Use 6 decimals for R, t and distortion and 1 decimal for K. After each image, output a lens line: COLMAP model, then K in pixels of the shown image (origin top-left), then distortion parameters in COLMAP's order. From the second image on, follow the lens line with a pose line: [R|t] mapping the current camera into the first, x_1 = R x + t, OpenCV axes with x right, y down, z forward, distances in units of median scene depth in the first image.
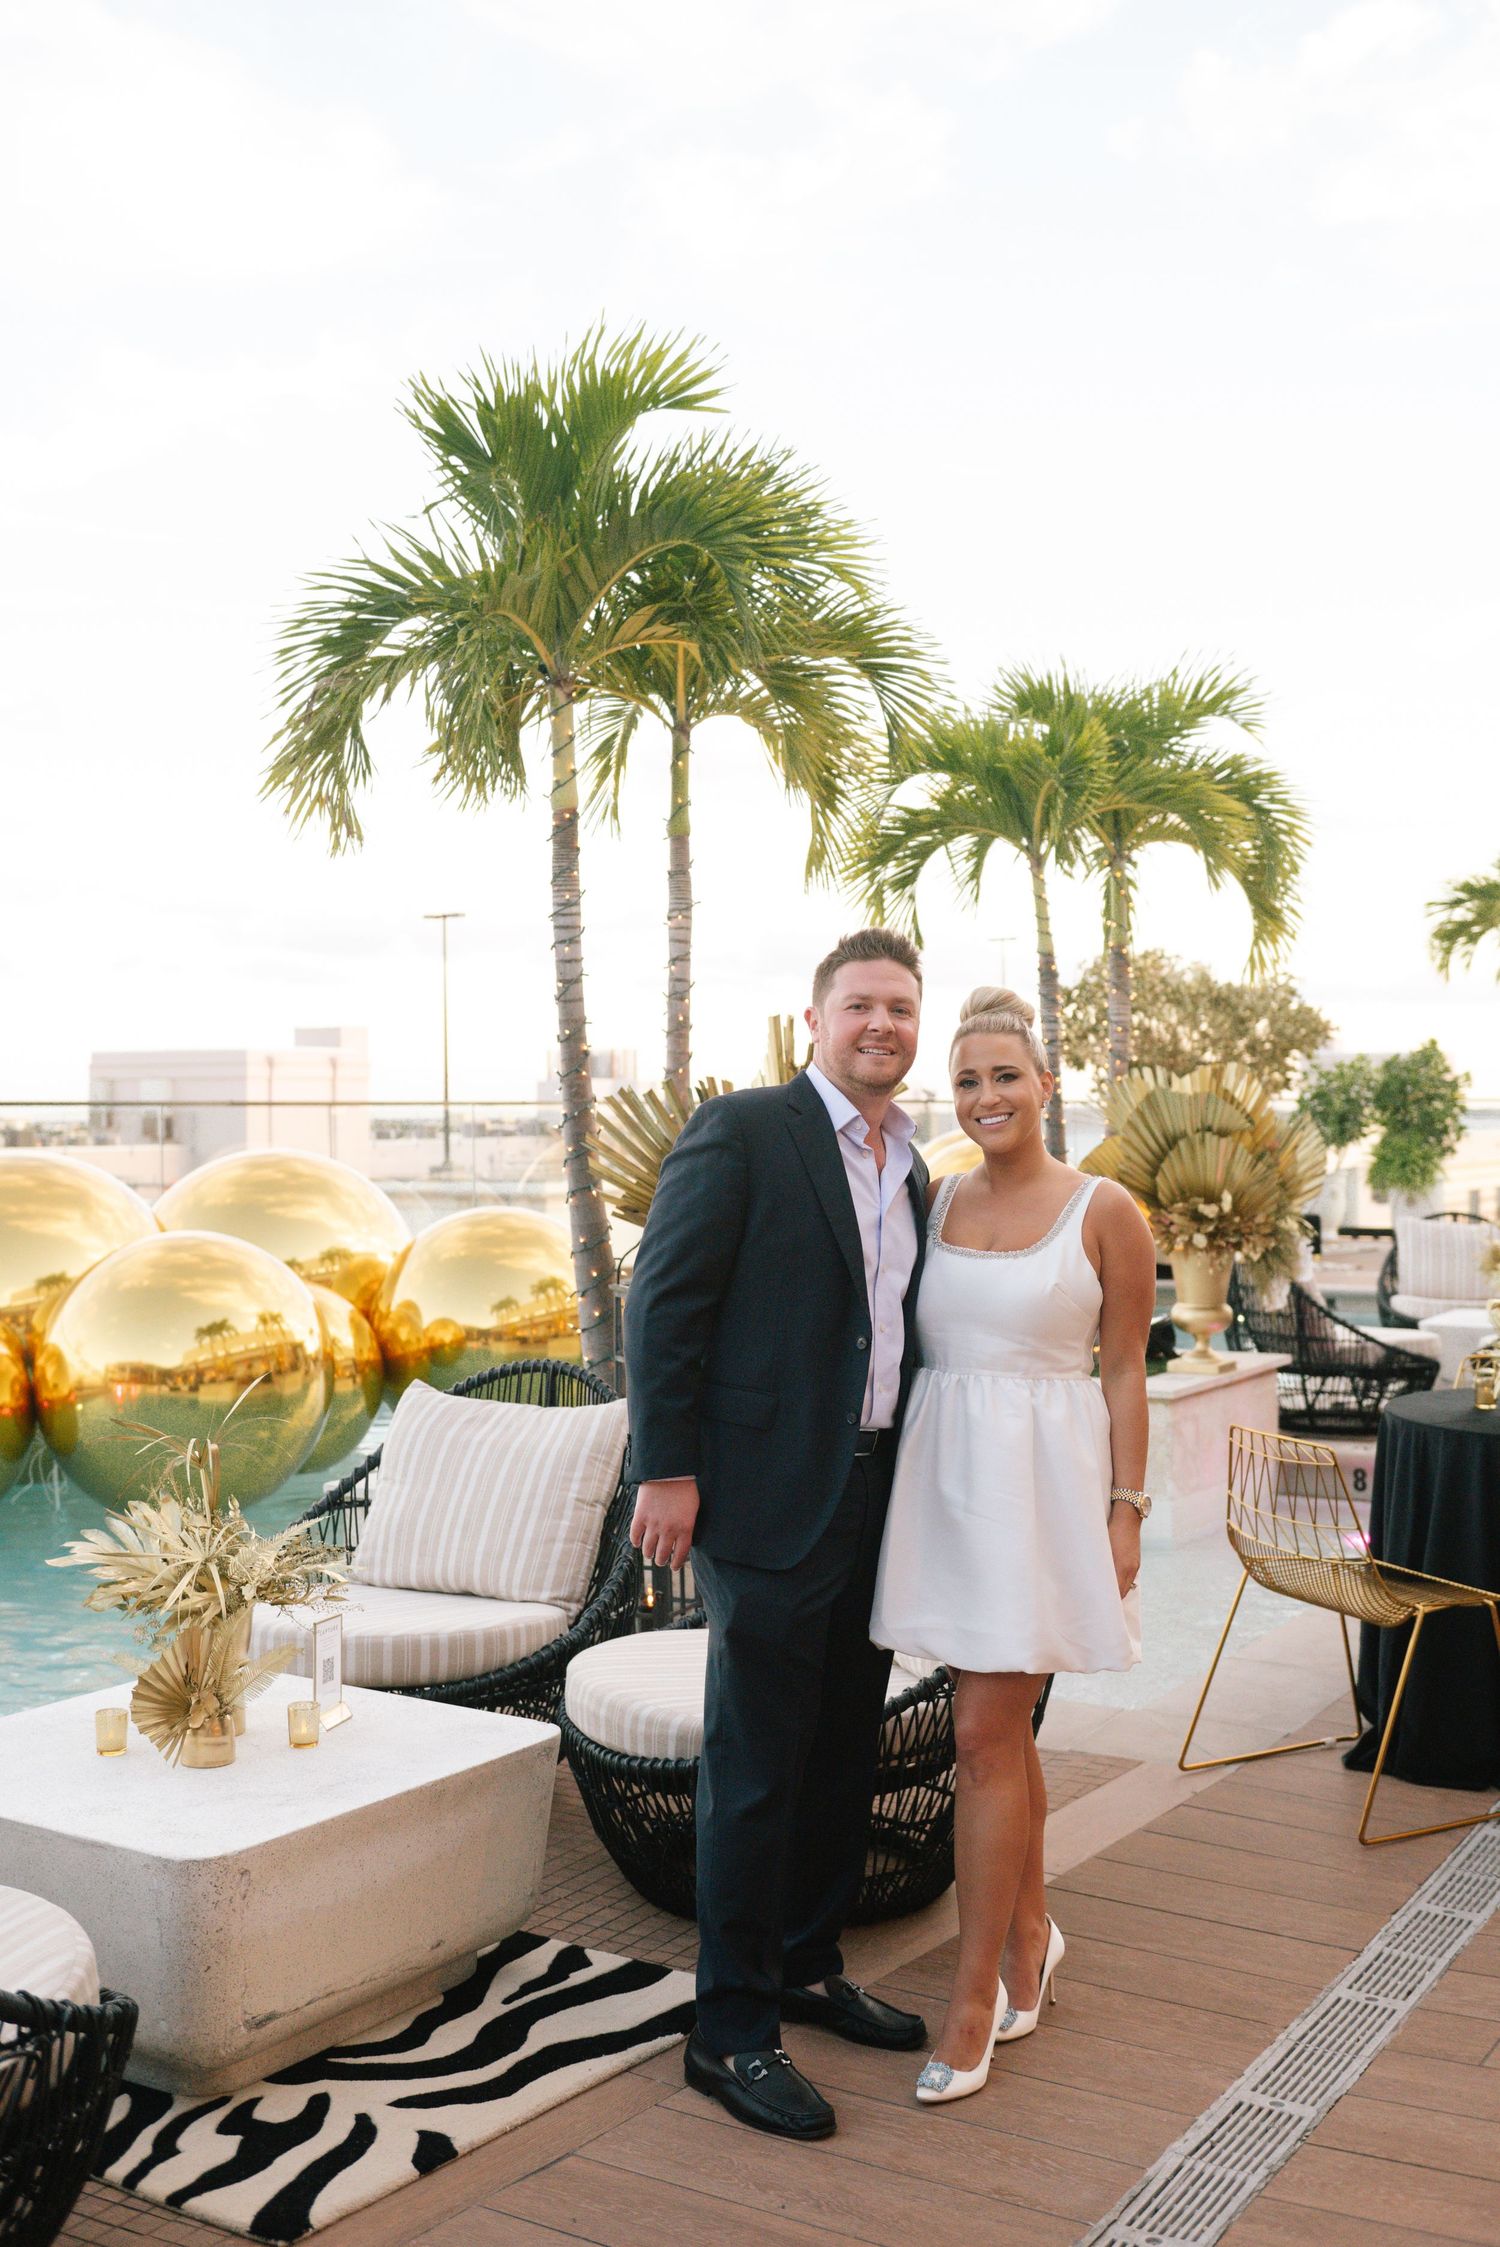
lens RADIAL K [[2410.3, 0, 827.0], [0, 2410.3, 1069.0], [0, 0, 1]] dist [0.091837, 0.000000]
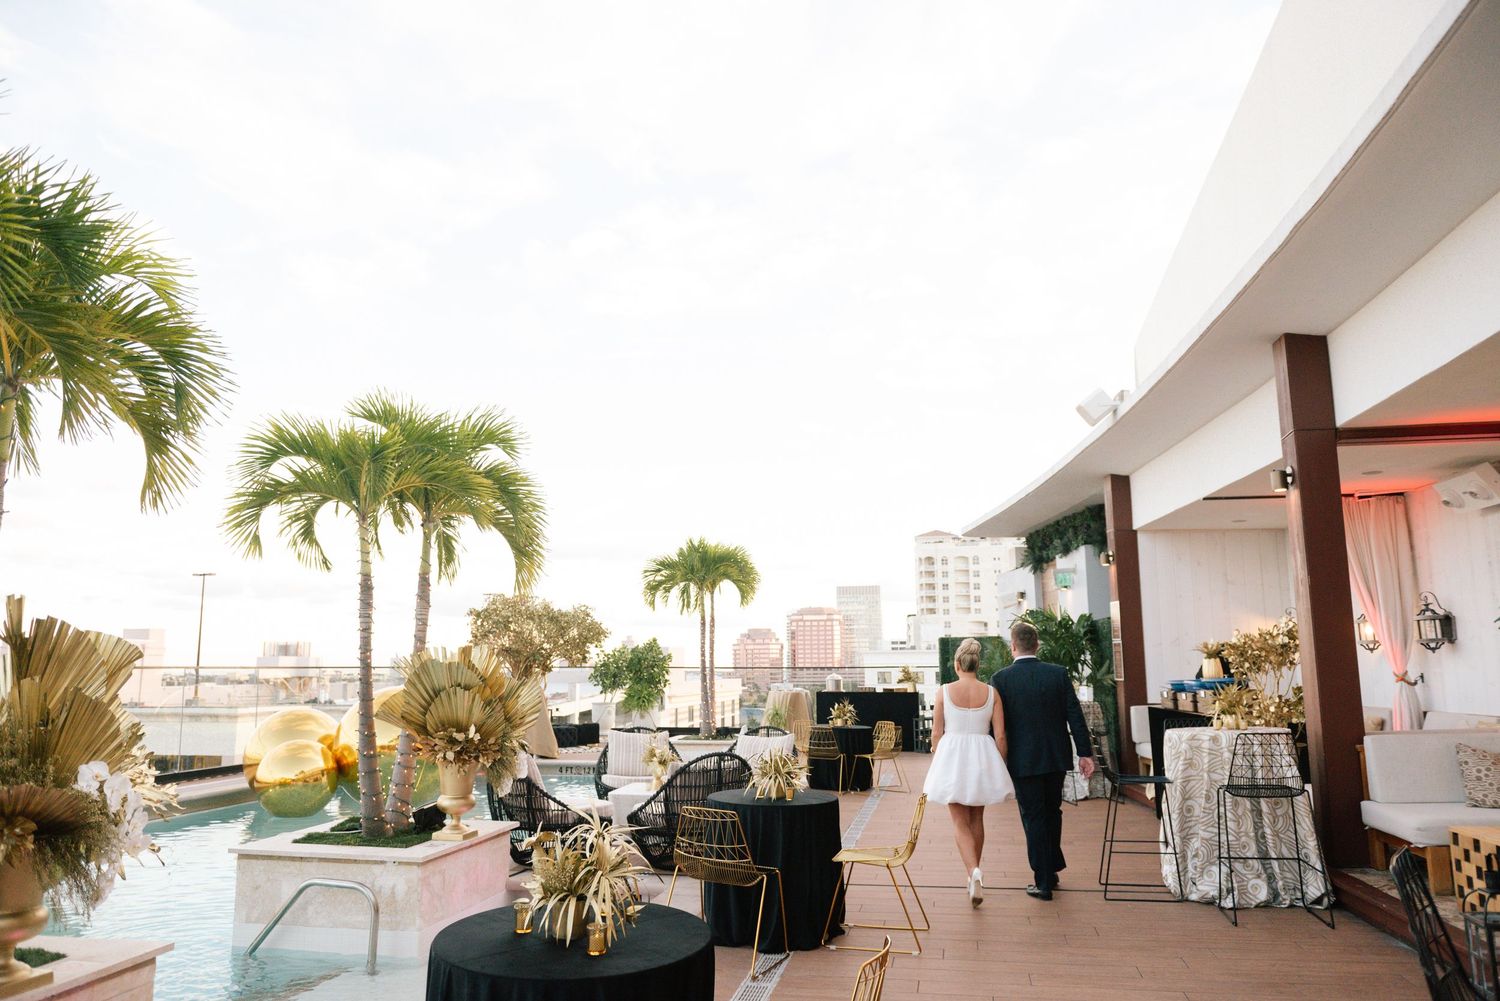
lens RADIAL K [[1034.4, 0, 749.5], [0, 1034.4, 502.1], [0, 0, 1]] dist [-0.003795, 0.000802]
pose [[0.951165, 0.051545, 0.304348, 0.120003], [-0.006846, 0.989240, -0.146145, 0.003561], [-0.308606, 0.136924, 0.941283, 0.263044]]
